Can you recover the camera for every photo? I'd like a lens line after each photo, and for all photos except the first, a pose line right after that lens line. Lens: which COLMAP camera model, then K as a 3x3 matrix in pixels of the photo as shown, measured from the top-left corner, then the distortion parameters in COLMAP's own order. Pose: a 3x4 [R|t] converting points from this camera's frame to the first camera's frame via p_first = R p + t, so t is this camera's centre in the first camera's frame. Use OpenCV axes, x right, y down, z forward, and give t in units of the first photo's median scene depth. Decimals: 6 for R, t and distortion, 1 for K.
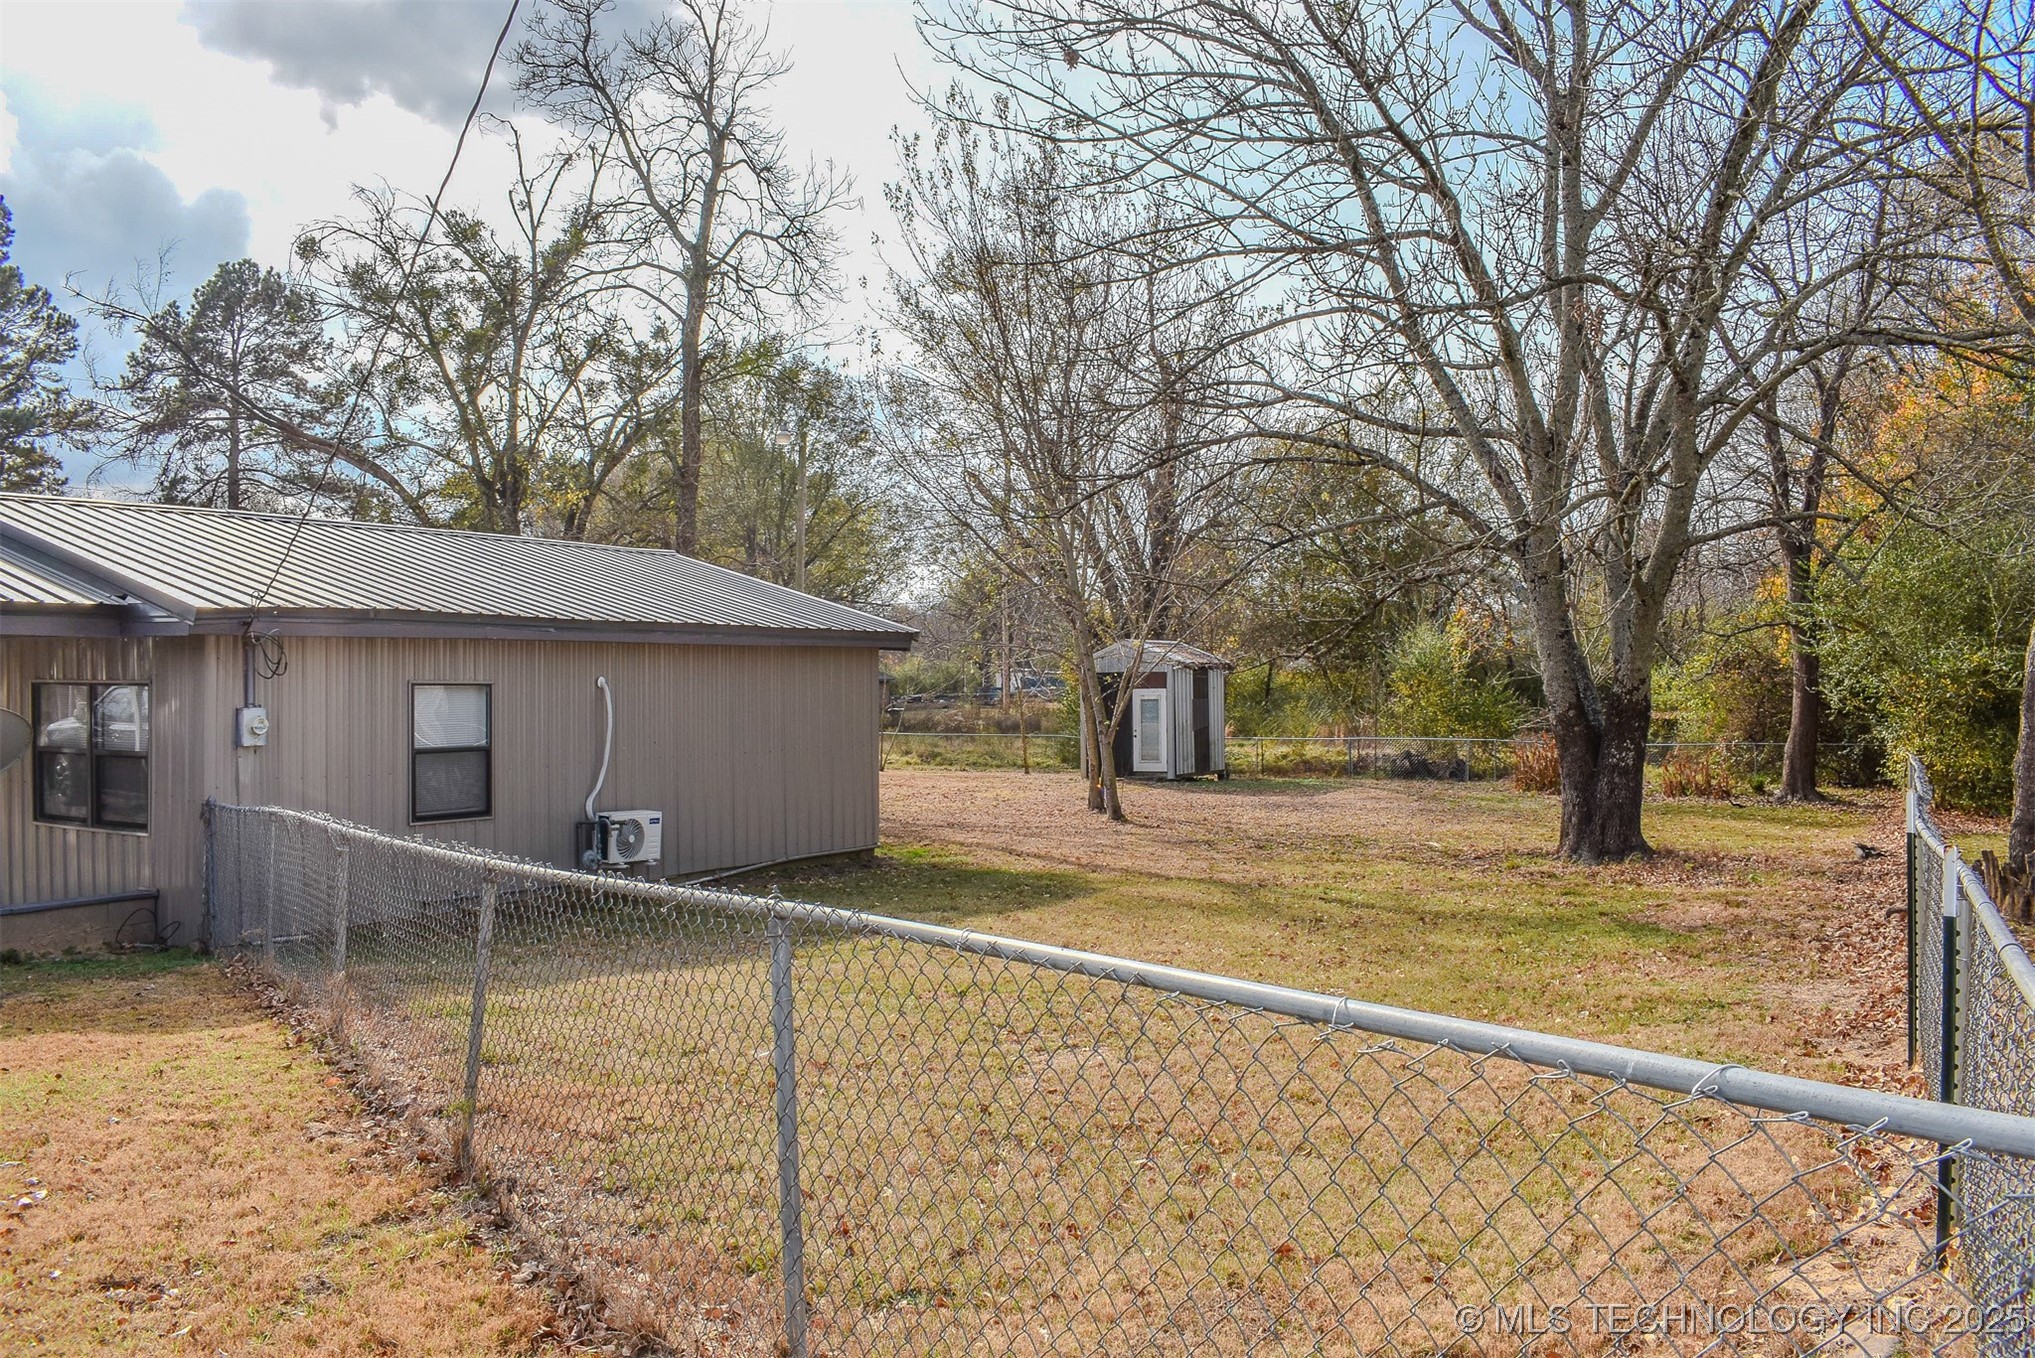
lens RADIAL K [[1562.1, 0, 1017.5], [0, 1562.1, 679.0], [0, 0, 1]] dist [-0.076878, 0.000057]
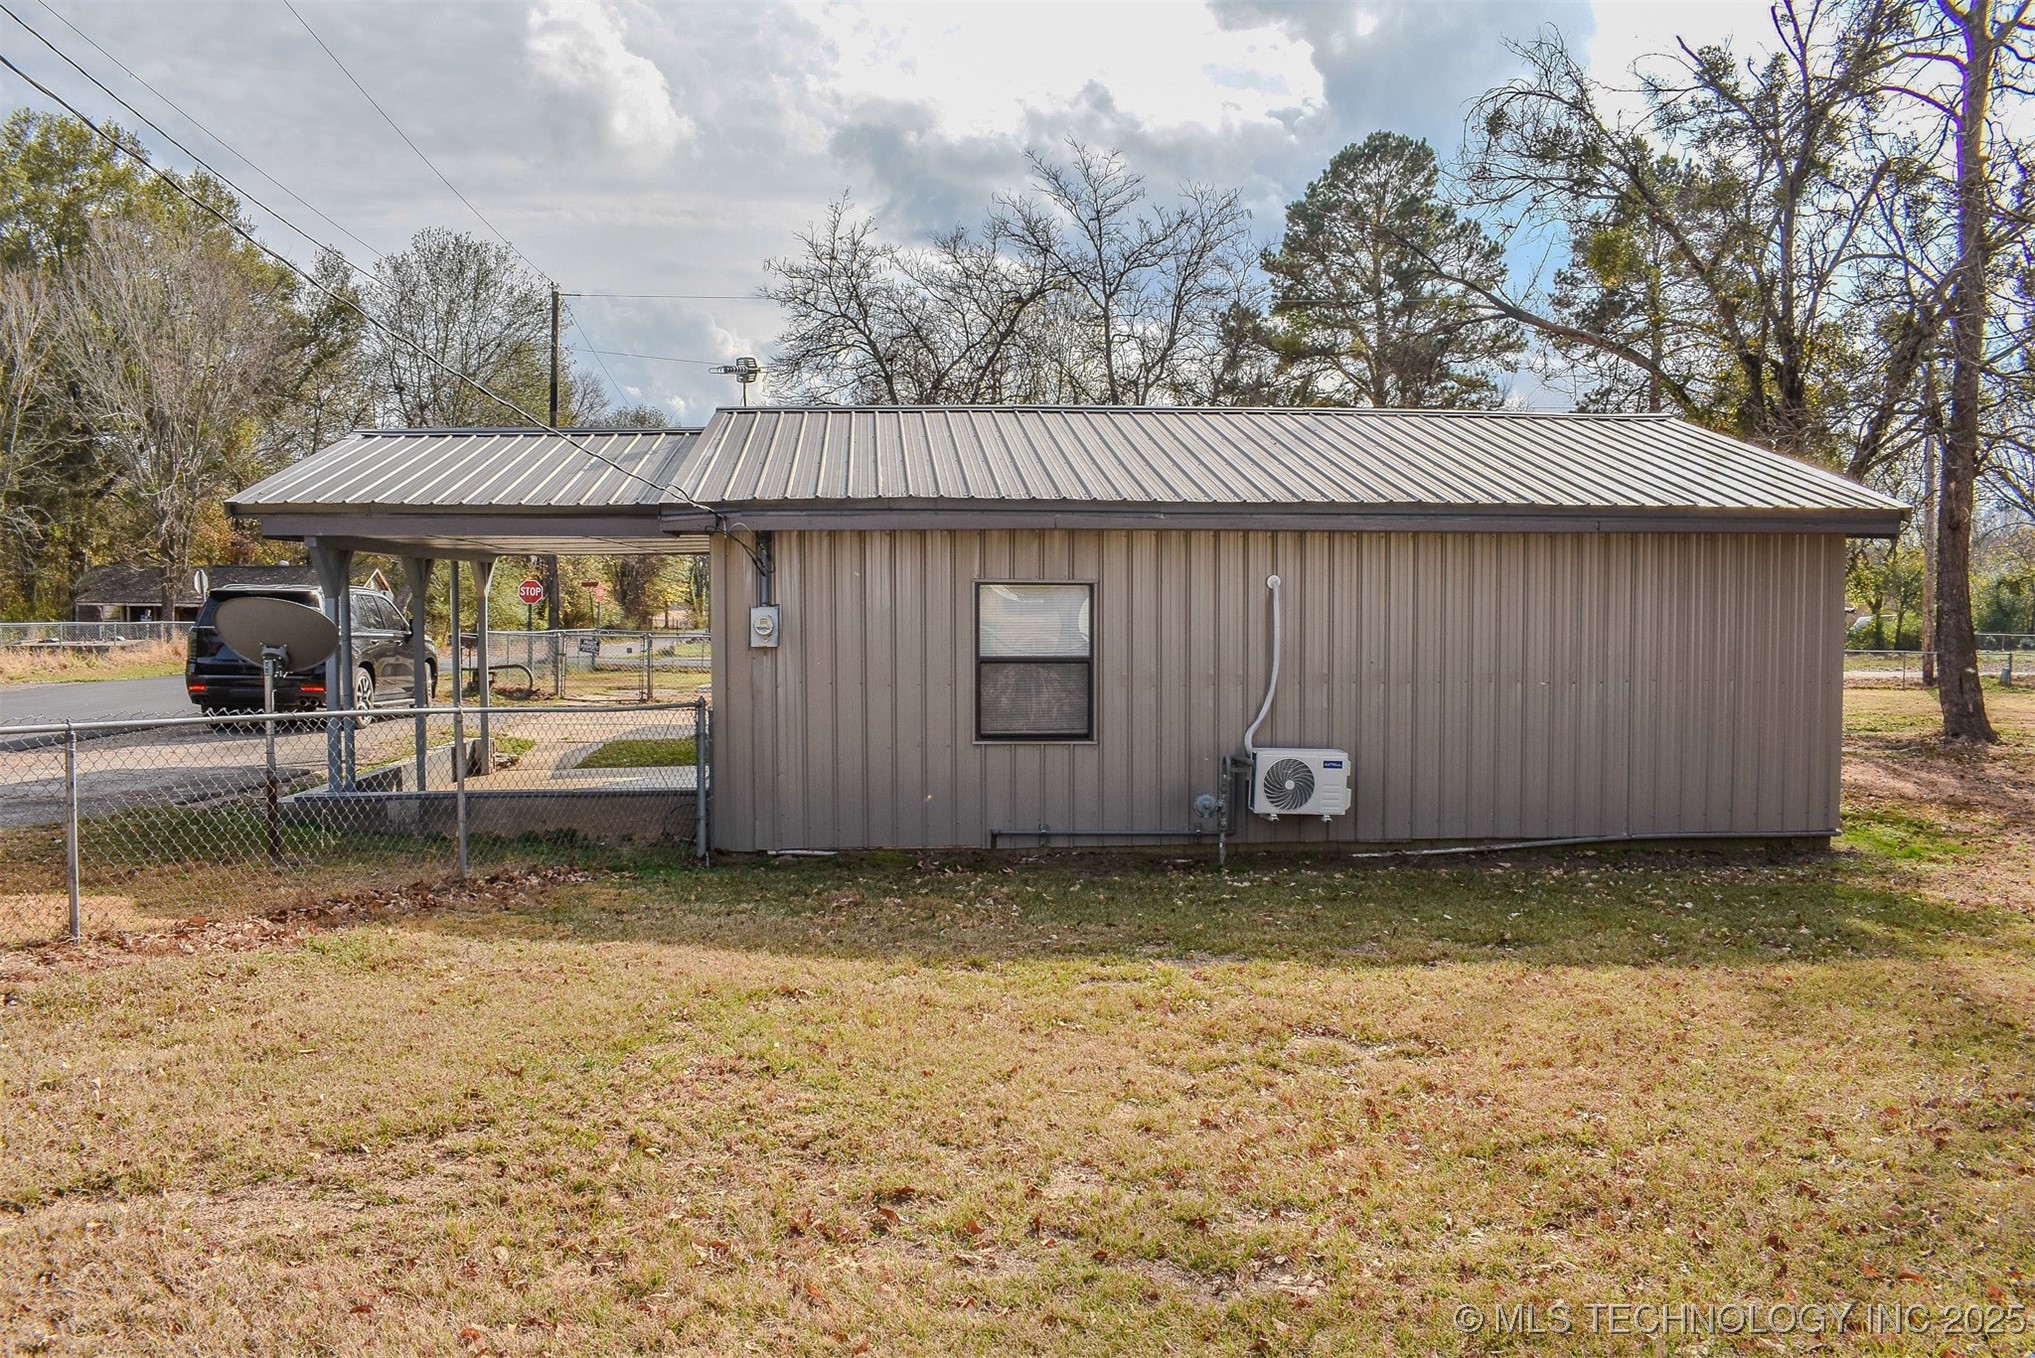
lens RADIAL K [[1604.8, 0, 1017.5], [0, 1604.8, 679.0], [0, 0, 1]] dist [-0.091849, 0.009450]
pose [[0.589175, 0.042271, -0.806899, 0.131433], [-0.000434, 0.998647, 0.052000, 0.003862], [0.808006, -0.030287, 0.588396, 0.178923]]
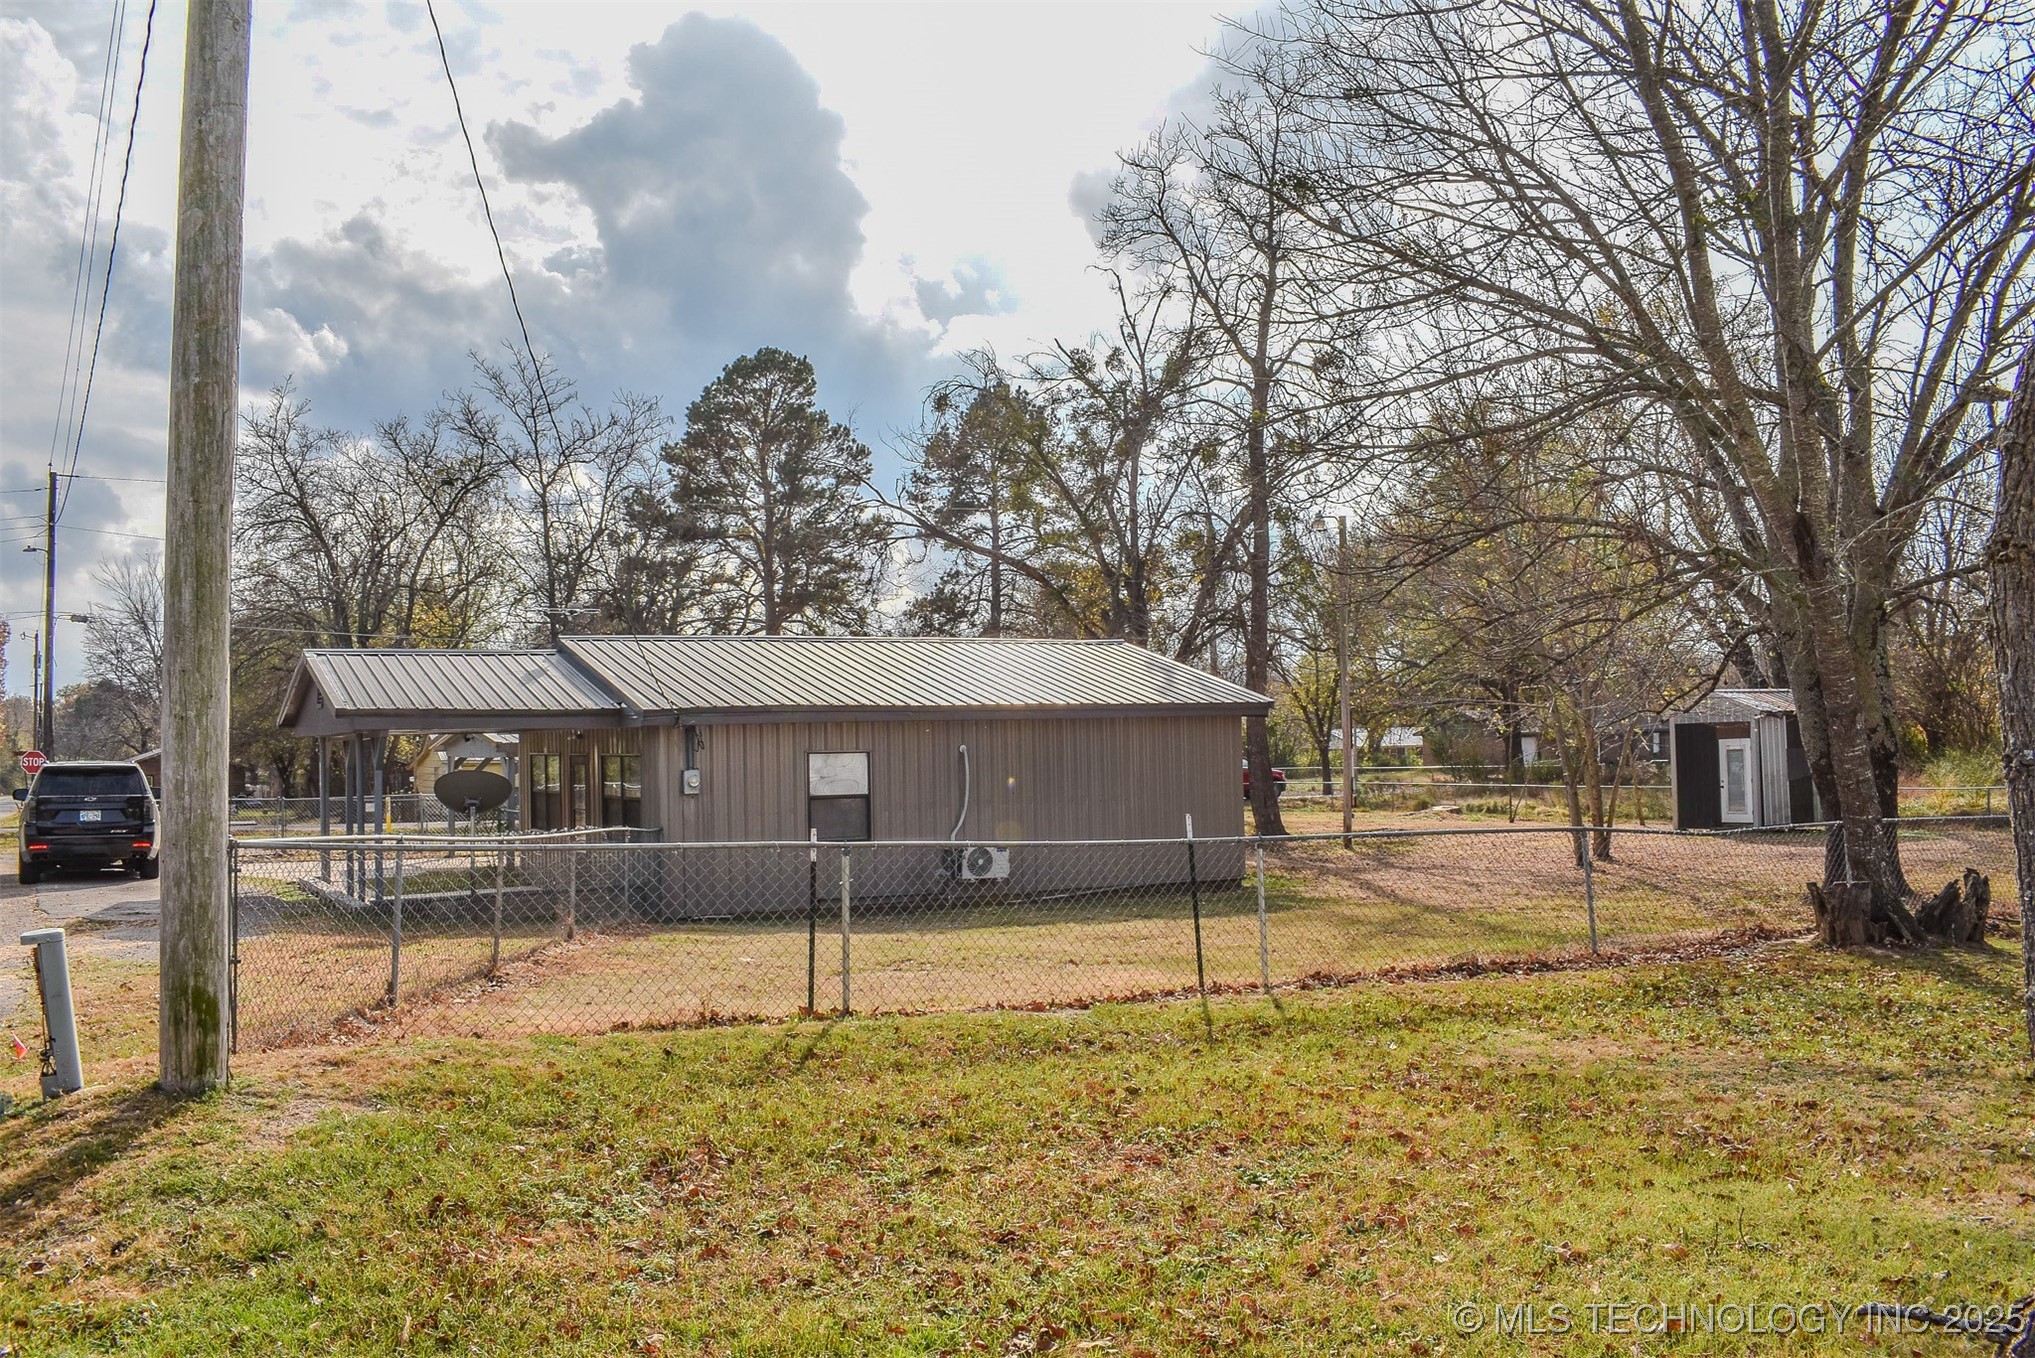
lens RADIAL K [[1604.8, 0, 1017.5], [0, 1604.8, 679.0], [0, 0, 1]] dist [-0.091849, 0.009450]
pose [[0.869675, -0.037021, -0.492234, 0.208107], [0.020101, 0.999013, -0.039623, -0.001387], [0.493215, 0.024565, 0.869561, -0.099947]]
